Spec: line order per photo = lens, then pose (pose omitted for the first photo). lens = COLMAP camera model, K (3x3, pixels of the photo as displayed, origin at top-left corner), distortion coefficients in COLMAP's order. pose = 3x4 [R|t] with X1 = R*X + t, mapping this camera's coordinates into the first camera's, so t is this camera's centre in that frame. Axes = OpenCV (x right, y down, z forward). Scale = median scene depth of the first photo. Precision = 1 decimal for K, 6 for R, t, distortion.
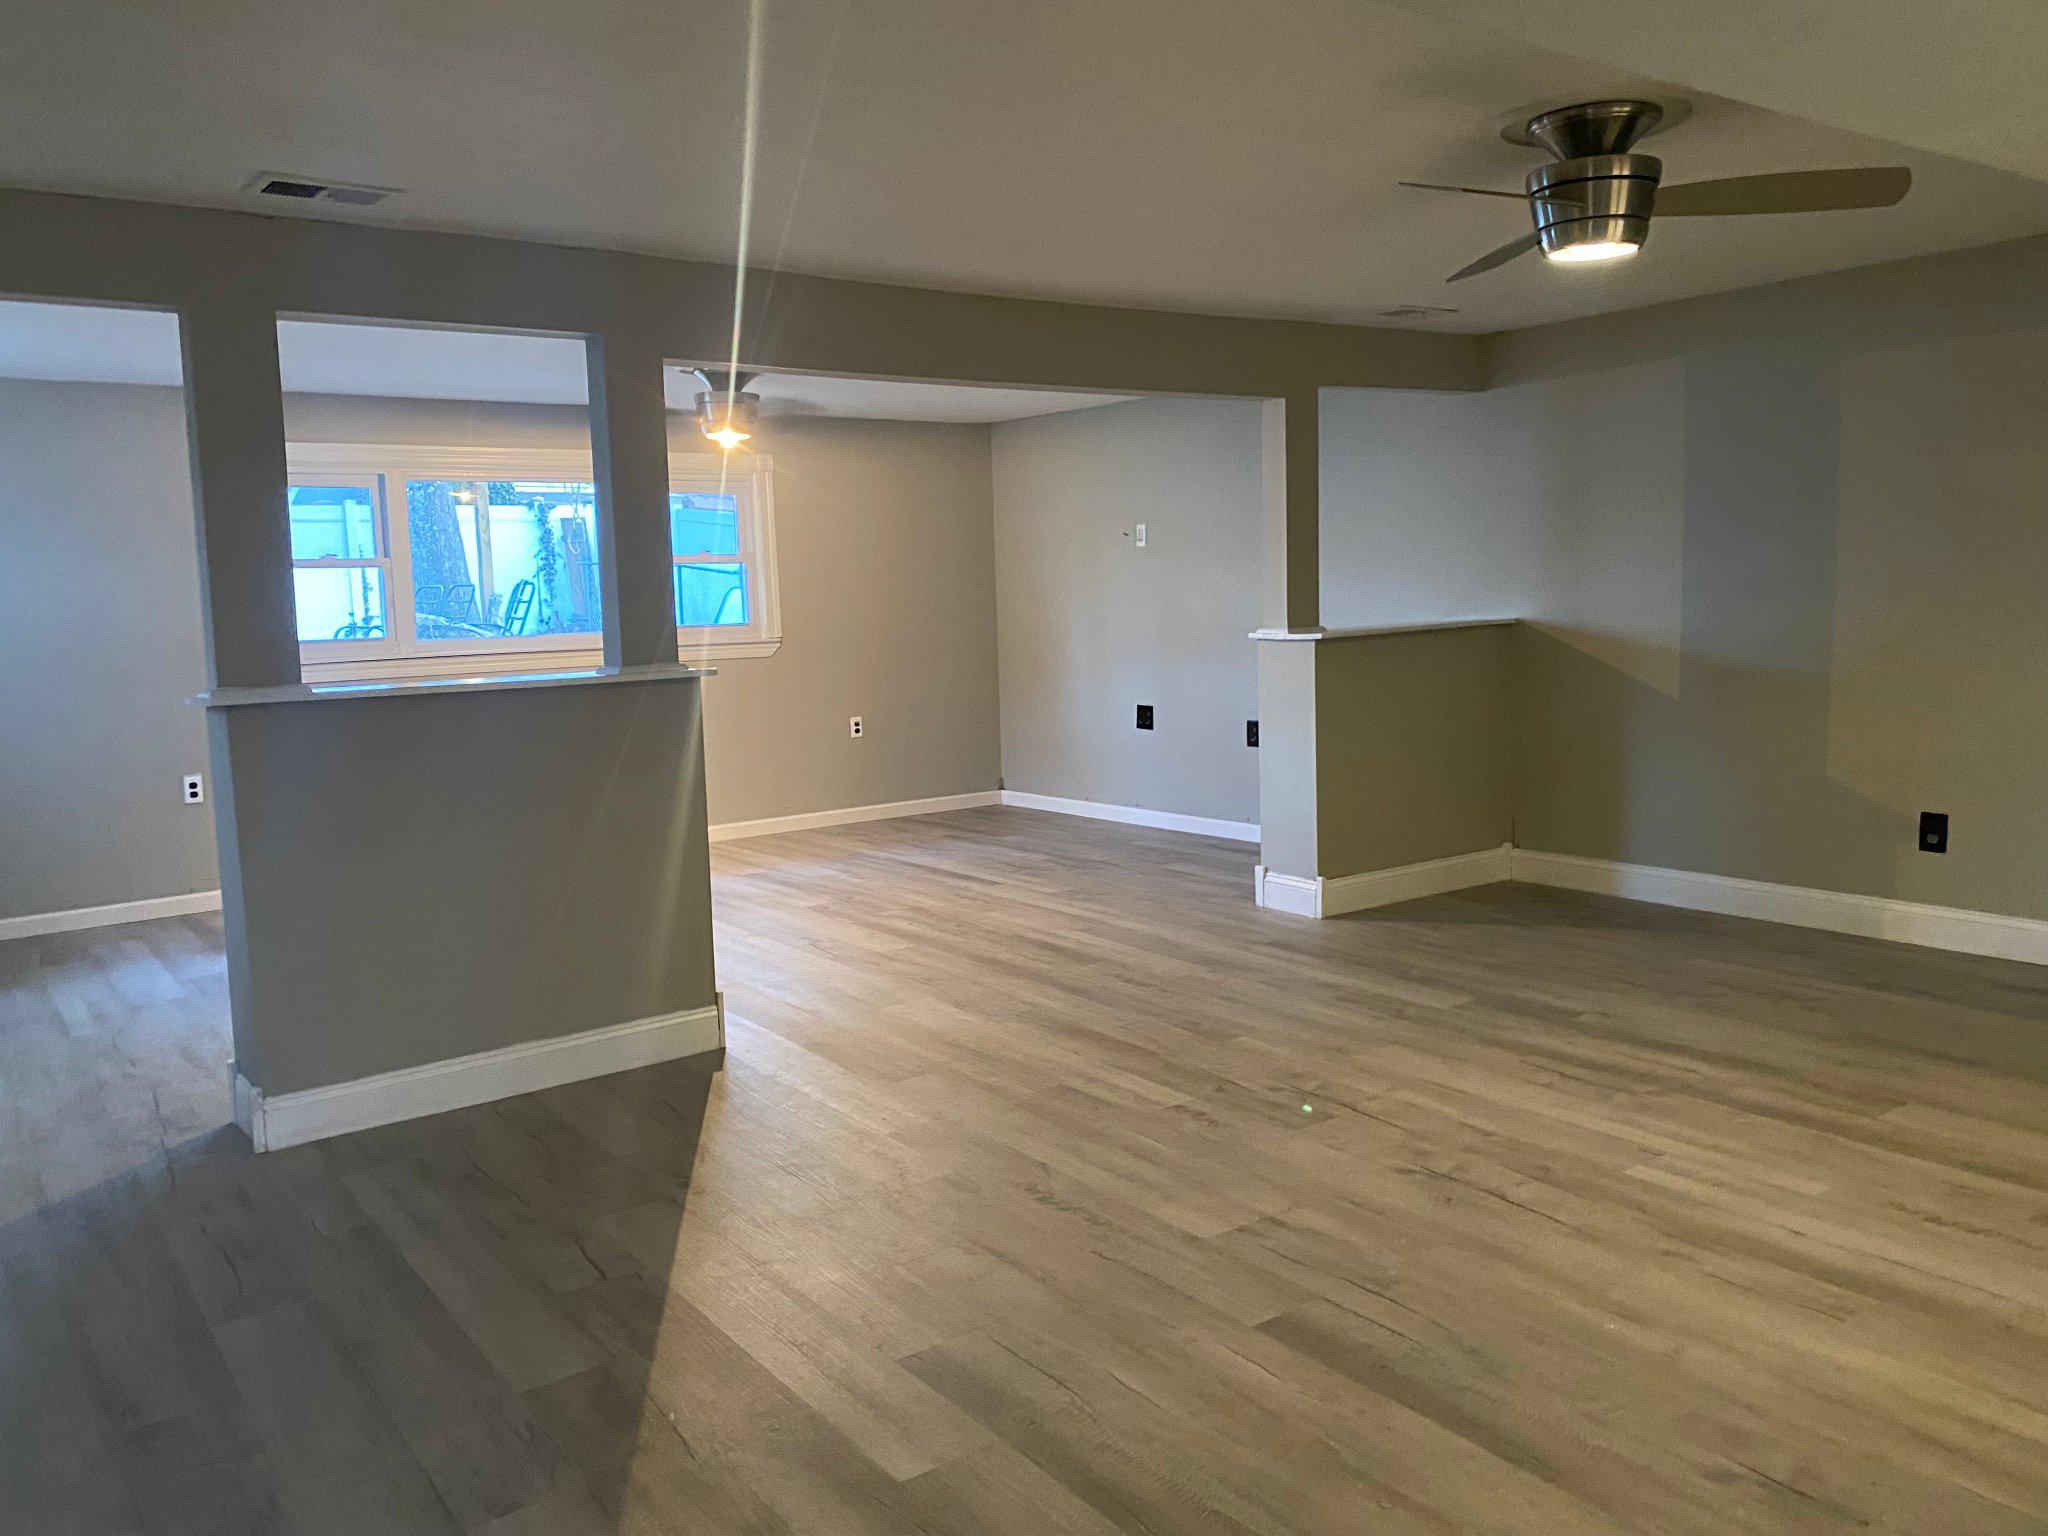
lens RADIAL K [[1556.4, 0, 1017.9], [0, 1556.4, 763.3], [0, 0, 1]] dist [0.064664, -0.016472]
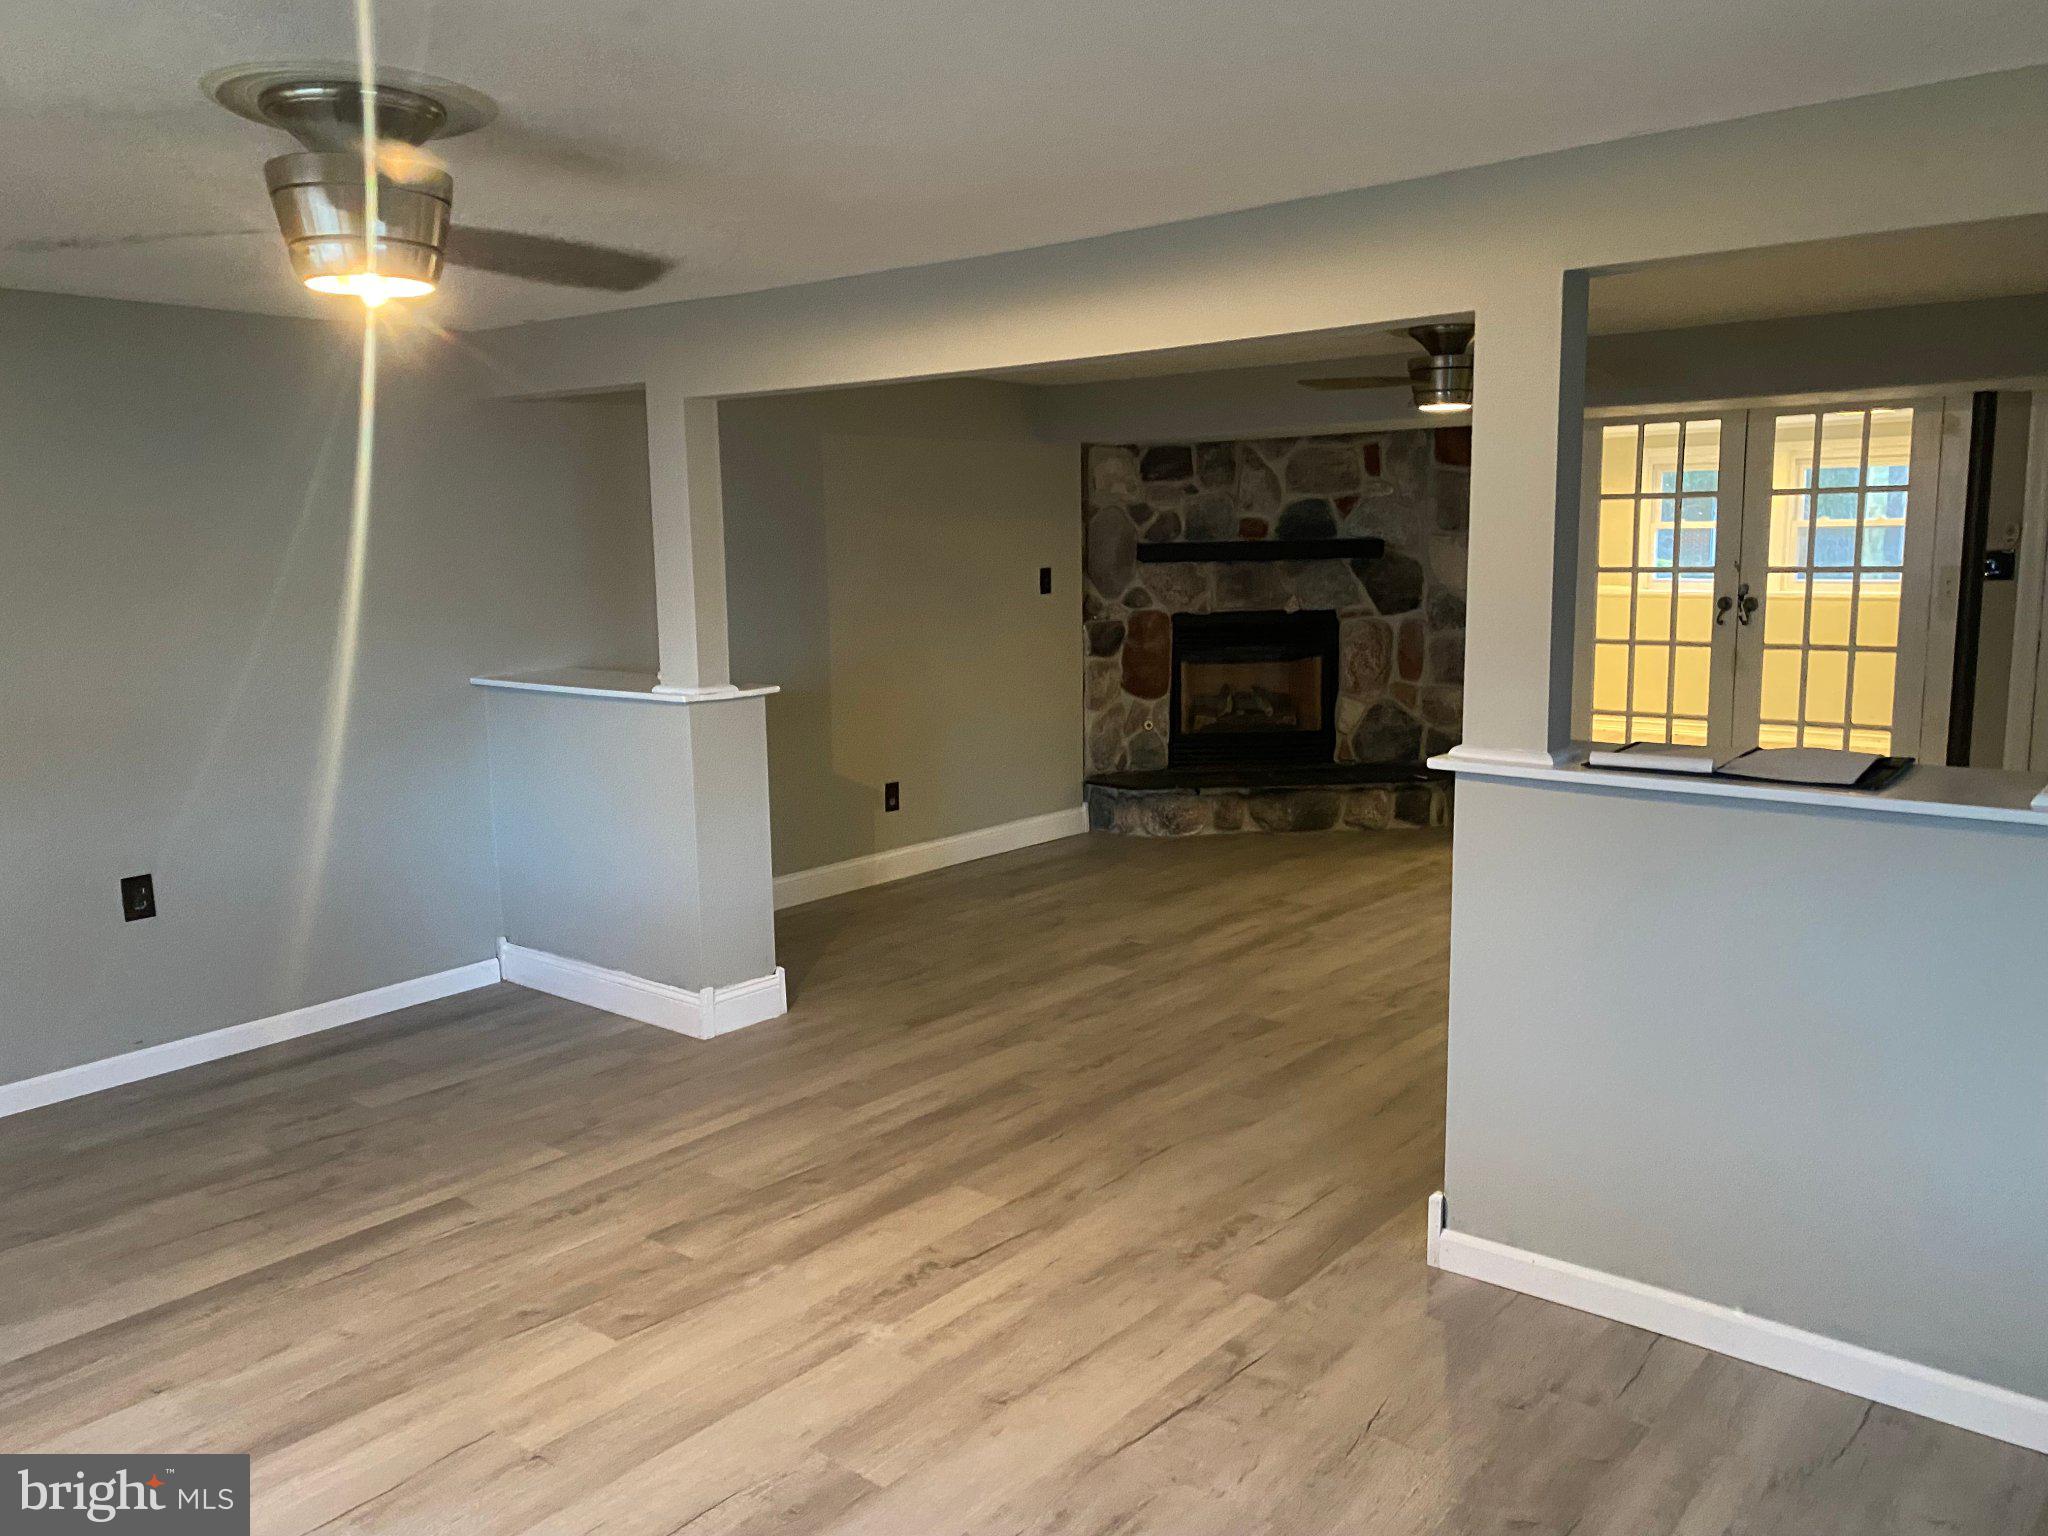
lens RADIAL K [[1556.4, 0, 1008.1], [0, 1556.4, 777.3], [0, 0, 1]] dist [0.064664, -0.016472]
pose [[-0.233401, -0.112612, 0.965838, -0.780642], [0.140571, 0.978930, 0.148108, -0.165723], [-0.962166, 0.170338, -0.212653, 1.238046]]
